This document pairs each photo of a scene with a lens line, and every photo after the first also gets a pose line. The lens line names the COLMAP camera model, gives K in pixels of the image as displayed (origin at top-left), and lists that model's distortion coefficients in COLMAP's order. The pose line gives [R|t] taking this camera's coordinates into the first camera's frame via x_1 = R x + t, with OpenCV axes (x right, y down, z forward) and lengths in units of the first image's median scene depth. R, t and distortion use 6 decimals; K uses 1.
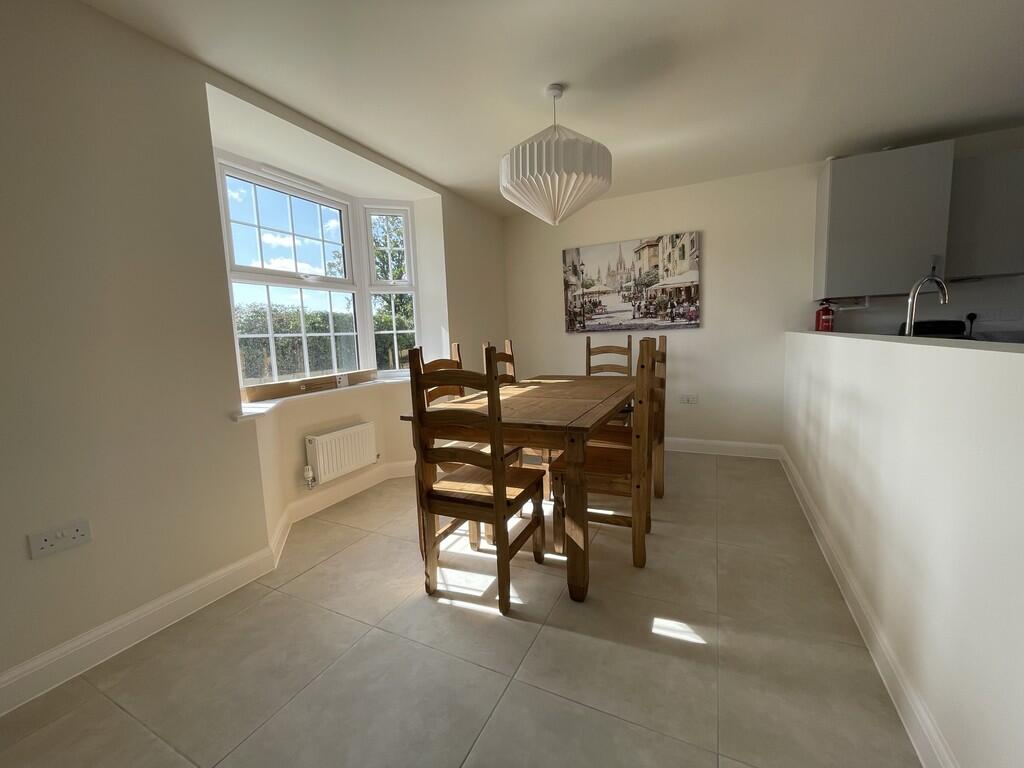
lens RADIAL K [[413.1, 0, 512.4], [0, 413.1, 381.5], [0, 0, 1]] dist [-0.003998, -0.000281]
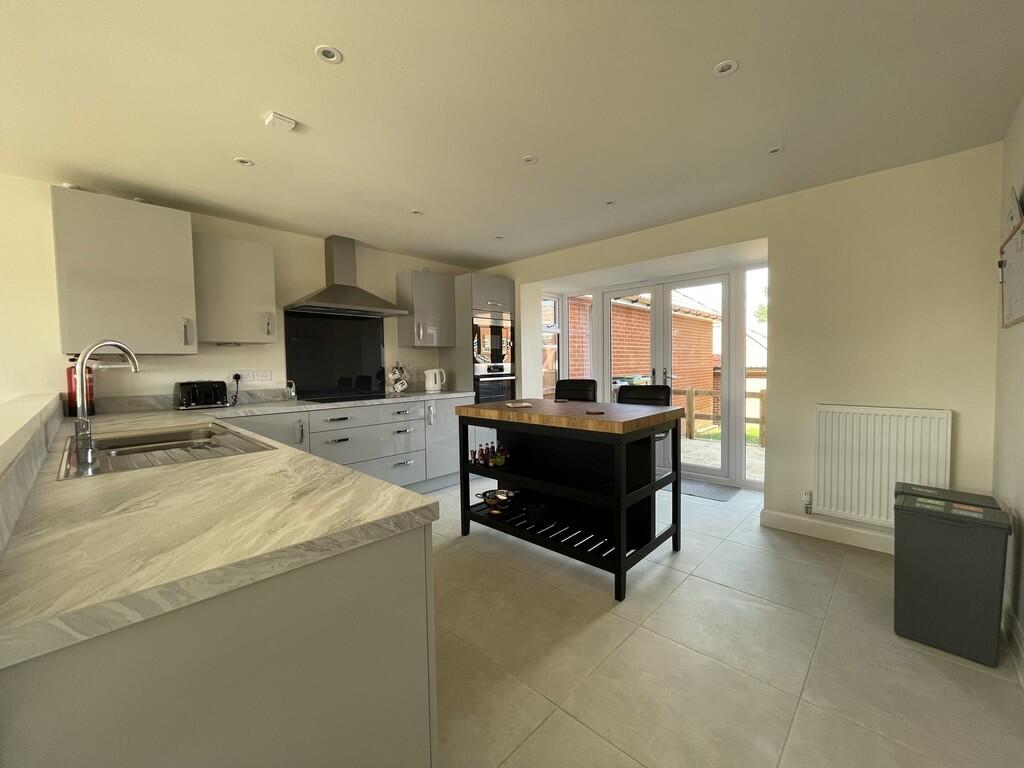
lens RADIAL K [[413.1, 0, 511.9], [0, 413.1, 380.9], [0, 0, 1]] dist [-0.003998, -0.000281]
pose [[0.301250, -0.006991, 0.953520, 0.211224], [0.114546, 0.992997, -0.028908, -0.022471], [-0.946640, 0.117930, 0.299941, -0.036052]]
